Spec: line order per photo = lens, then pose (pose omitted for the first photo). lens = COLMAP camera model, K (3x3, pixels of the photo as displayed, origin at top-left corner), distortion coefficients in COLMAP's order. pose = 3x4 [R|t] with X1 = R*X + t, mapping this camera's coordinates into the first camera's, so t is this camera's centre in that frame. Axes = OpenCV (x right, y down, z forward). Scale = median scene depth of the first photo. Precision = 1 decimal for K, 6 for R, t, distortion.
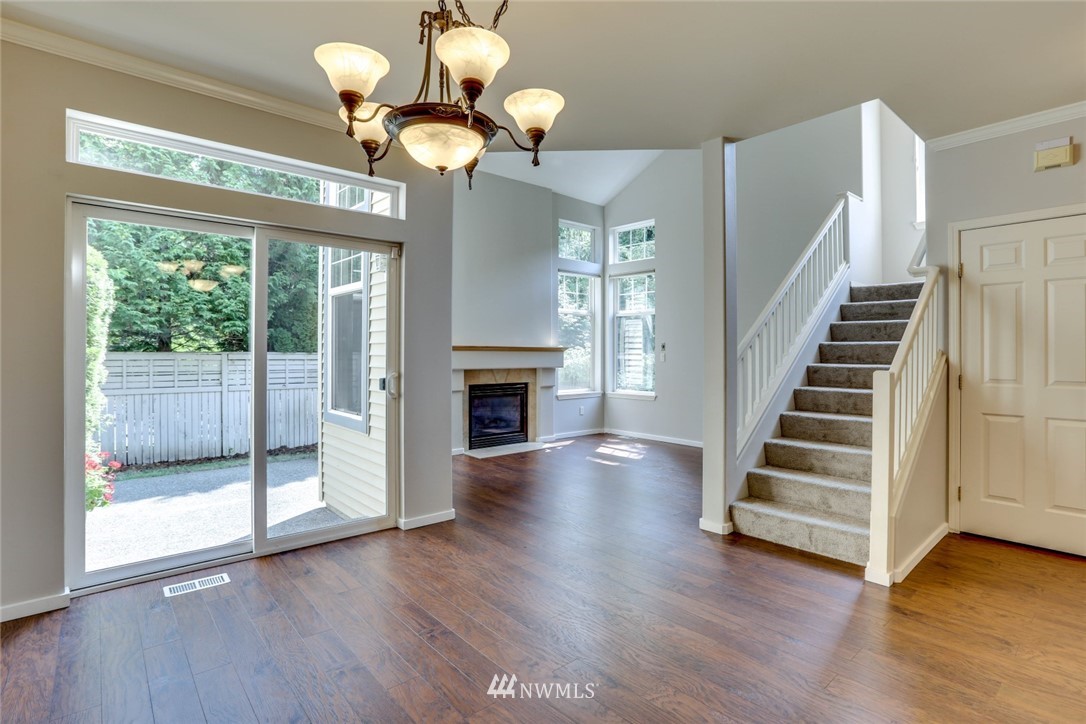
lens RADIAL K [[539.2, 0, 537.2], [0, 539.2, 359.0], [0, 0, 1]] dist [-0.000662, 0.000390]
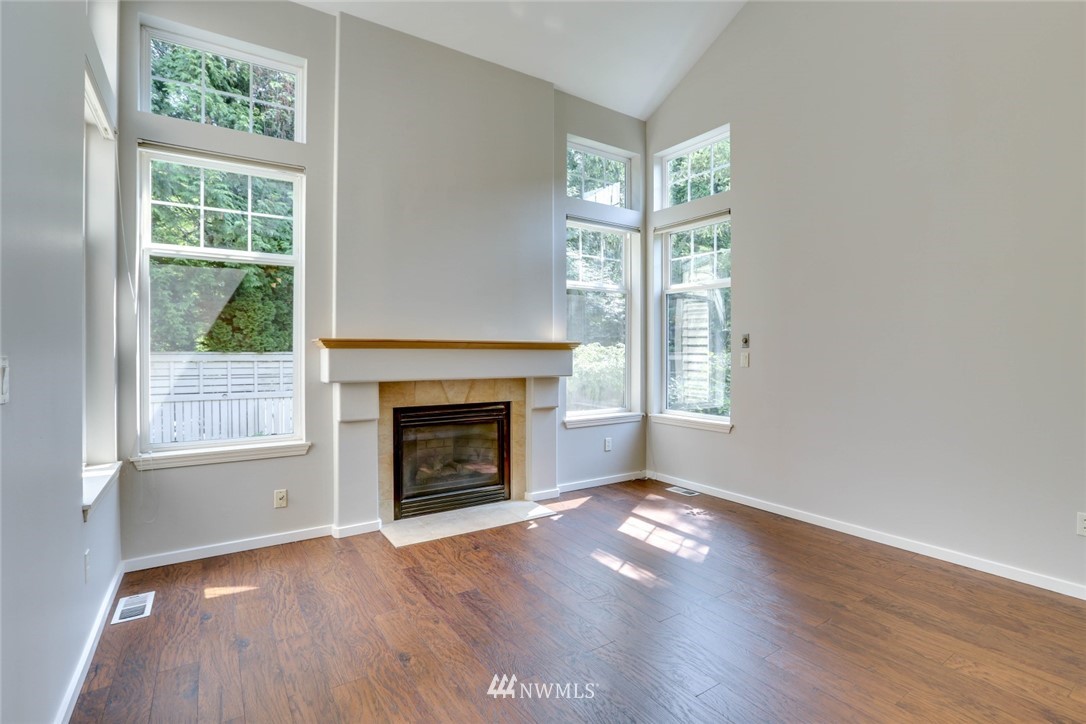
lens RADIAL K [[496.4, 0, 543.0], [0, 496.4, 362.0], [0, 0, 1]] dist [-0.040669, 0.000018]
pose [[0.991002, 0.001570, -0.133838, 0.086865], [-0.000584, 0.999972, 0.007406, -0.004044], [0.133846, -0.007261, 0.990976, 0.432458]]
